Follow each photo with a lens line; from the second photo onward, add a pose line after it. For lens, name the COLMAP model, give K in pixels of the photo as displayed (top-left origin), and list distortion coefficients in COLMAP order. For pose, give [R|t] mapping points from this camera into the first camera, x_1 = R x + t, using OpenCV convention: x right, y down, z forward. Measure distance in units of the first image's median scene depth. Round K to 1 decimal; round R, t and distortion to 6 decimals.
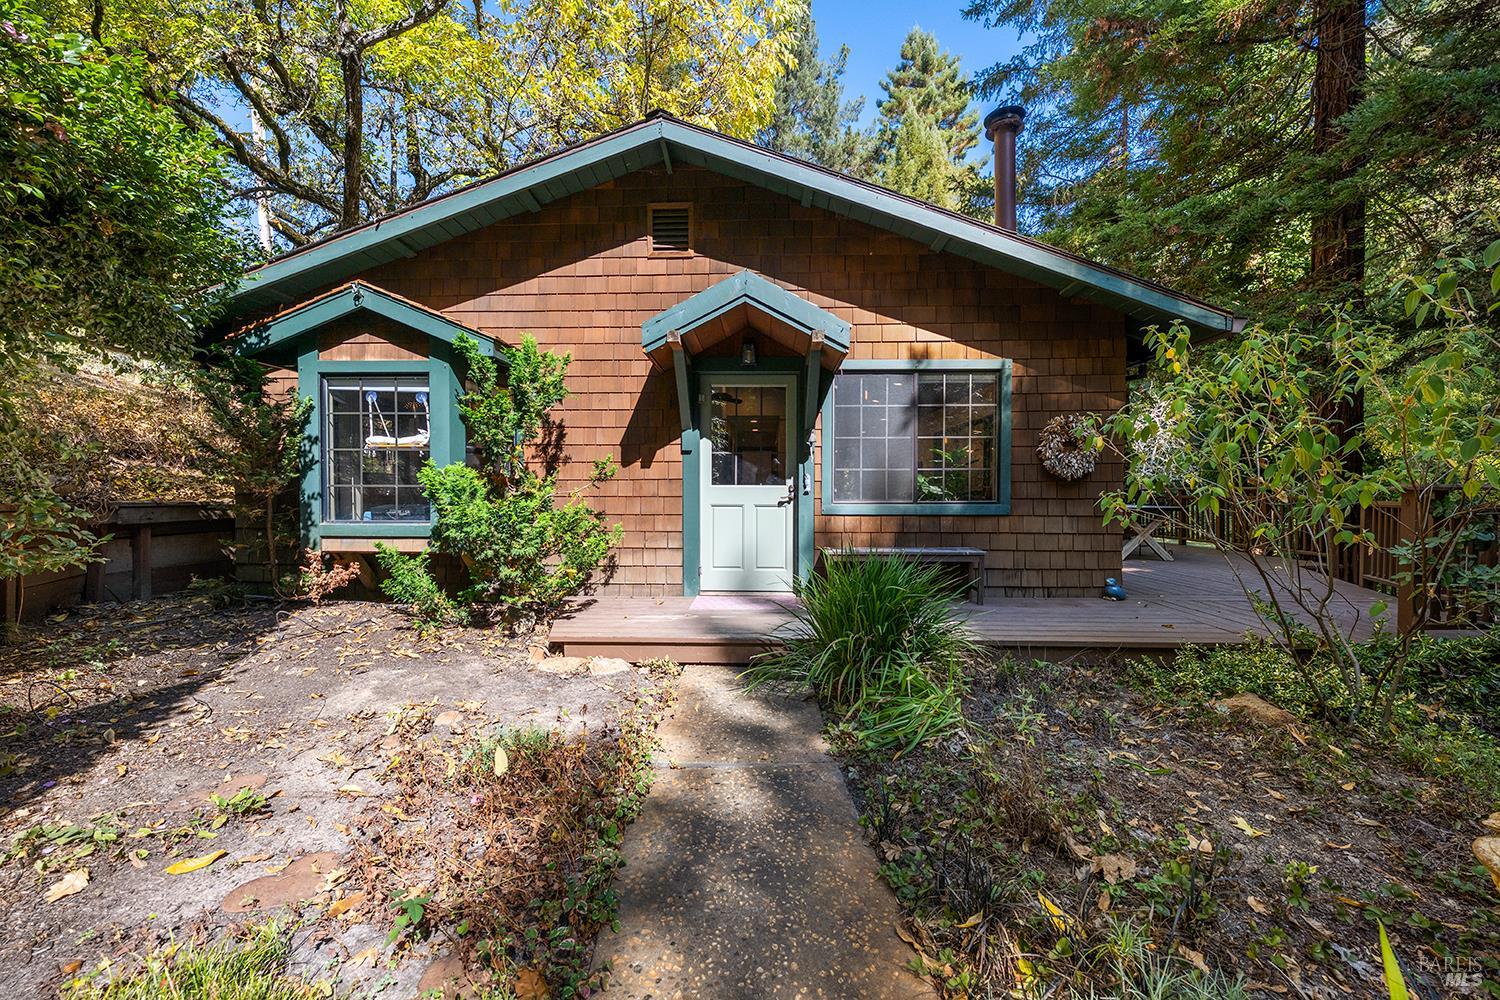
lens RADIAL K [[609.4, 0, 752.2], [0, 609.4, 496.6], [0, 0, 1]] dist [-0.004731, -0.000507]
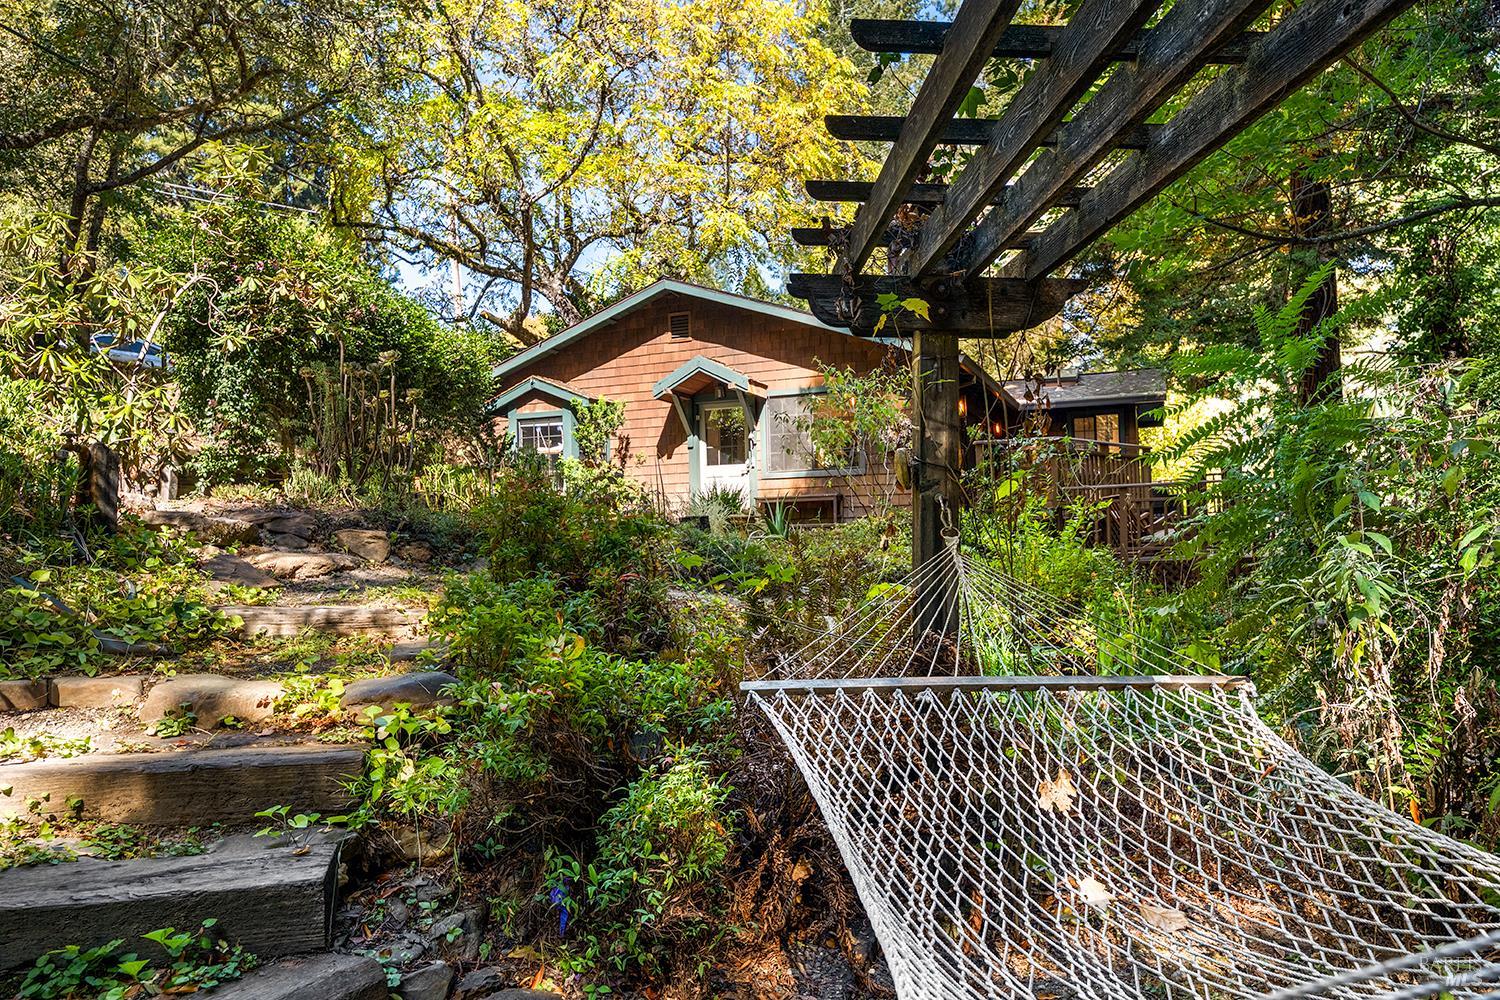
lens RADIAL K [[1011.1, 0, 750.6], [0, 1011.1, 499.5], [0, 0, 1]] dist [-0.007293, -0.002432]
pose [[0.935920, -0.037065, -0.350258, 1.108297], [0.020811, 0.998530, -0.050056, 0.233337], [0.351598, 0.039559, 0.935315, -1.739125]]
